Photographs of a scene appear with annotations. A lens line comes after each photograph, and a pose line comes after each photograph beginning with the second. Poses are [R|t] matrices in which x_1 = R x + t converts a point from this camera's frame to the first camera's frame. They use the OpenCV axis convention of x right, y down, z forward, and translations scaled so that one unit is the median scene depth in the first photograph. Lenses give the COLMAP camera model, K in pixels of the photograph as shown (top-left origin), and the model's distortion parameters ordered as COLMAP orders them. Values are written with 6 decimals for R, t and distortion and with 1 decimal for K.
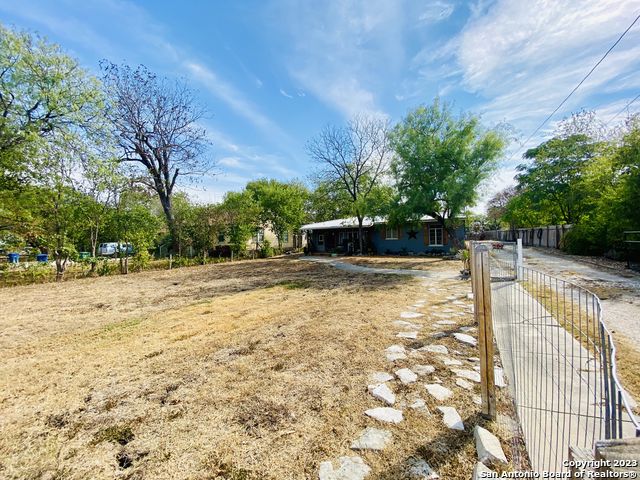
lens RADIAL K [[256.1, 0, 320.0], [0, 256.1, 240.0], [0, 0, 1]] dist [0.001298, -0.000191]
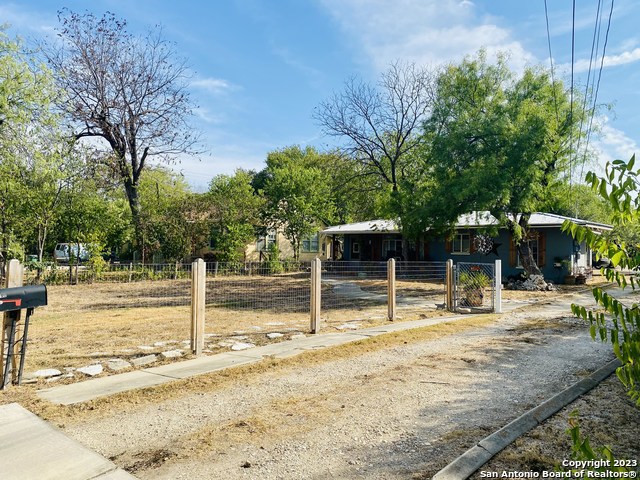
lens RADIAL K [[450.2, 0, 320.0], [0, 450.2, 240.0], [0, 0, 1]] dist [-0.002690, 0.003584]
pose [[0.982343, 0.032090, -0.184315, 0.171799], [-0.035632, 0.999238, -0.015939, -0.007603], [0.183663, 0.022225, 0.982738, -0.166694]]
